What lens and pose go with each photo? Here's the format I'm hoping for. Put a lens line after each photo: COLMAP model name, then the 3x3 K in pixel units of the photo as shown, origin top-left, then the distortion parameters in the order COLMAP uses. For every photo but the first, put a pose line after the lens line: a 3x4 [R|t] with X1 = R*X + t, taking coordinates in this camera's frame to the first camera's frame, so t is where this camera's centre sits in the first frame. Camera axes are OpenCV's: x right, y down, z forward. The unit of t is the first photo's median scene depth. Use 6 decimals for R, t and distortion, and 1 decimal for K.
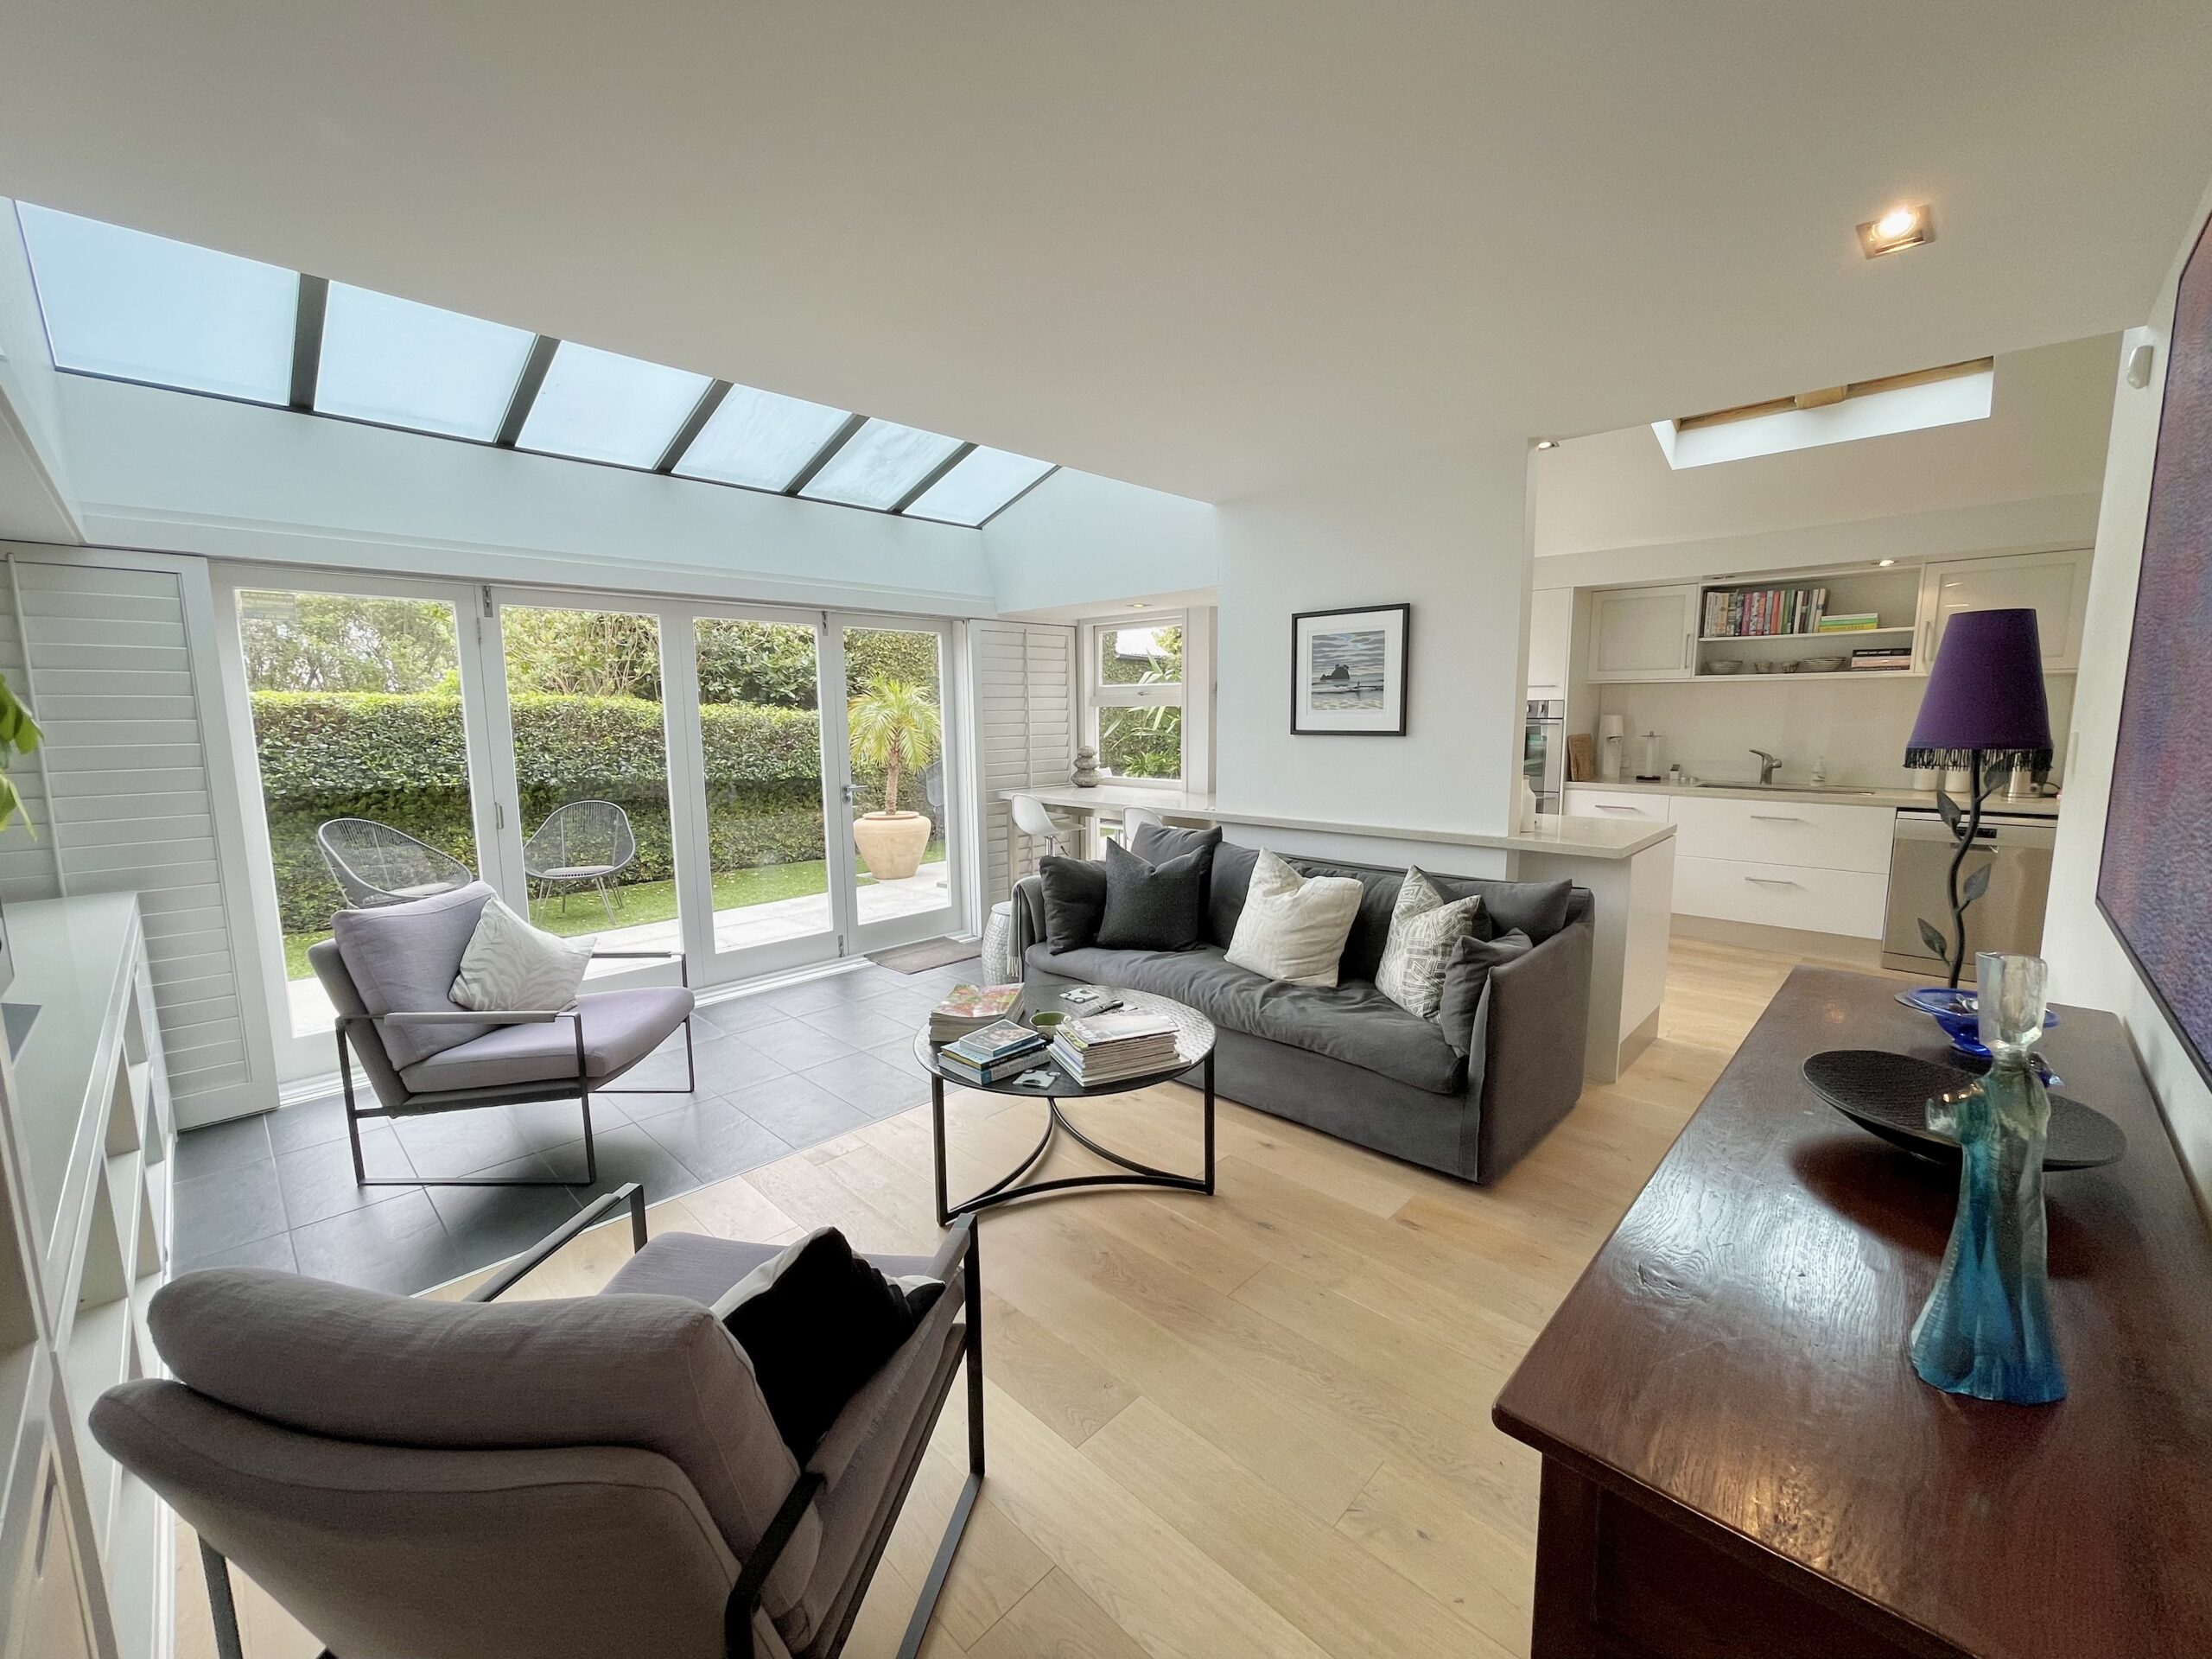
lens RADIAL K [[893.7, 0, 1103.7], [0, 893.7, 829.9], [0, 0, 1]] dist [-0.004460, 0.001767]
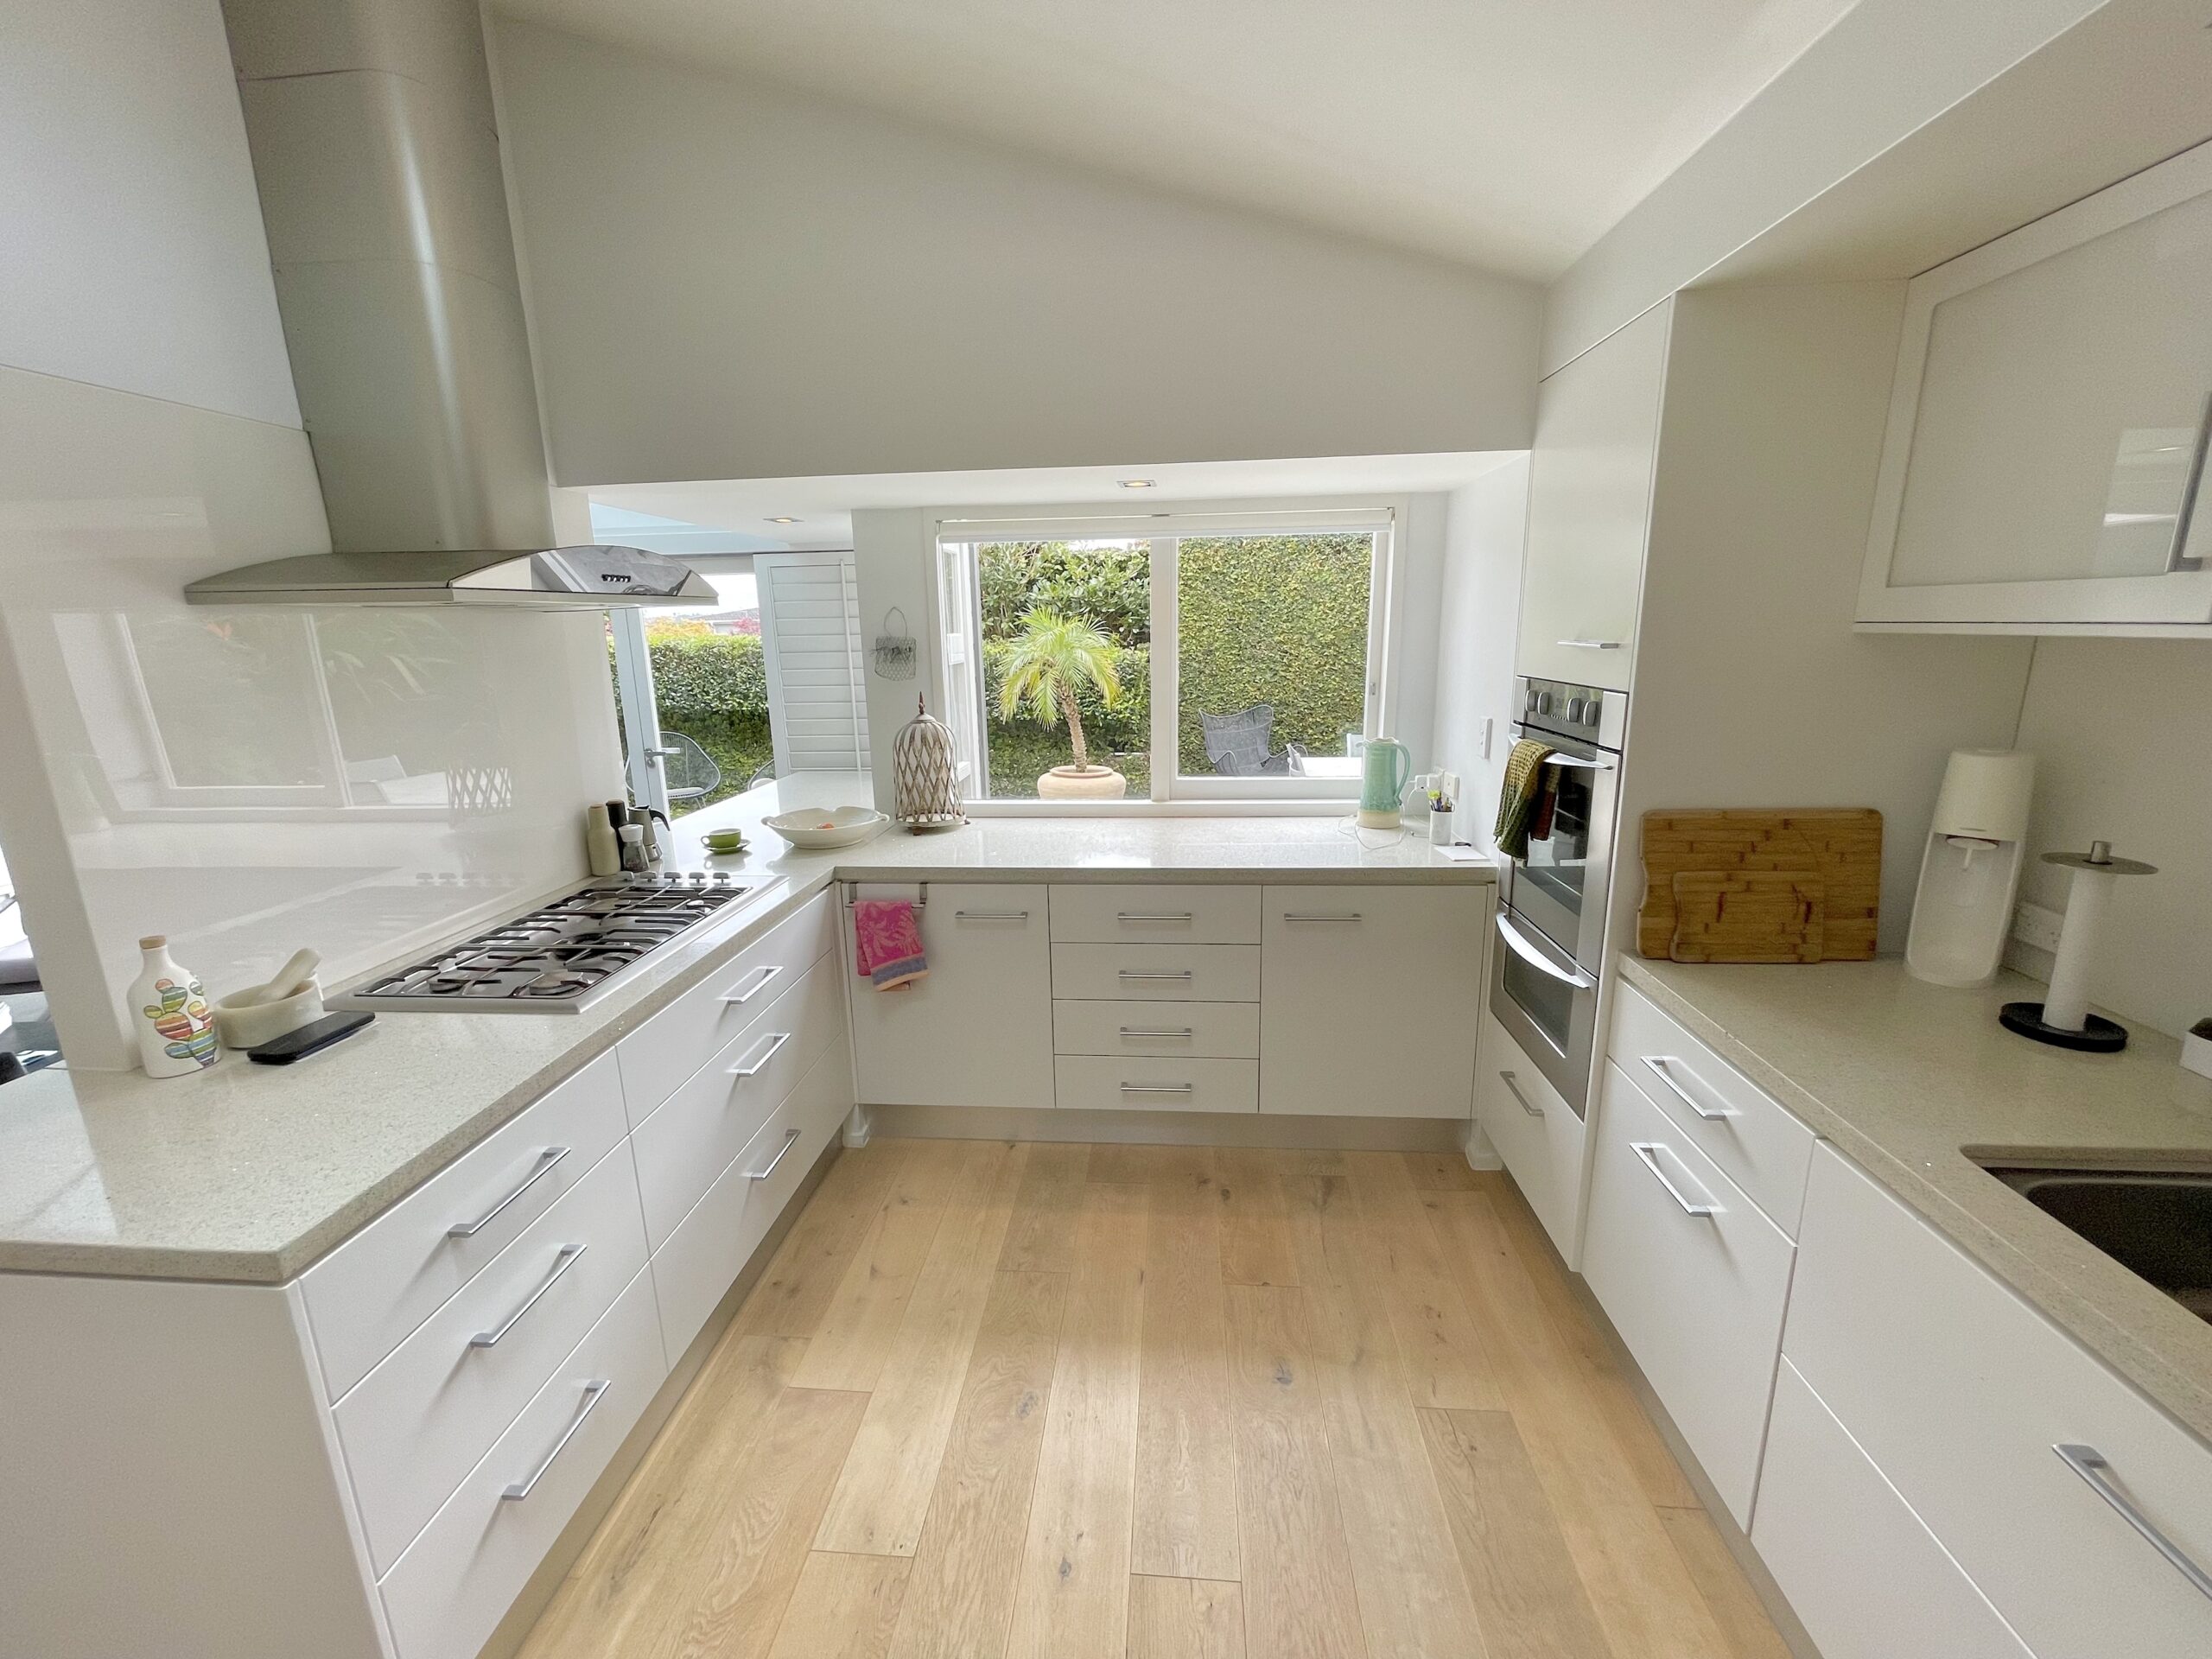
lens RADIAL K [[893.7, 0, 1097.4], [0, 893.7, 836.0], [0, 0, 1]] dist [-0.004460, 0.001767]
pose [[0.630993, 0.174304, -0.755954, 0.721397], [-0.091061, 0.984338, 0.150955, -0.142791], [0.770426, -0.026413, 0.636982, 0.751988]]
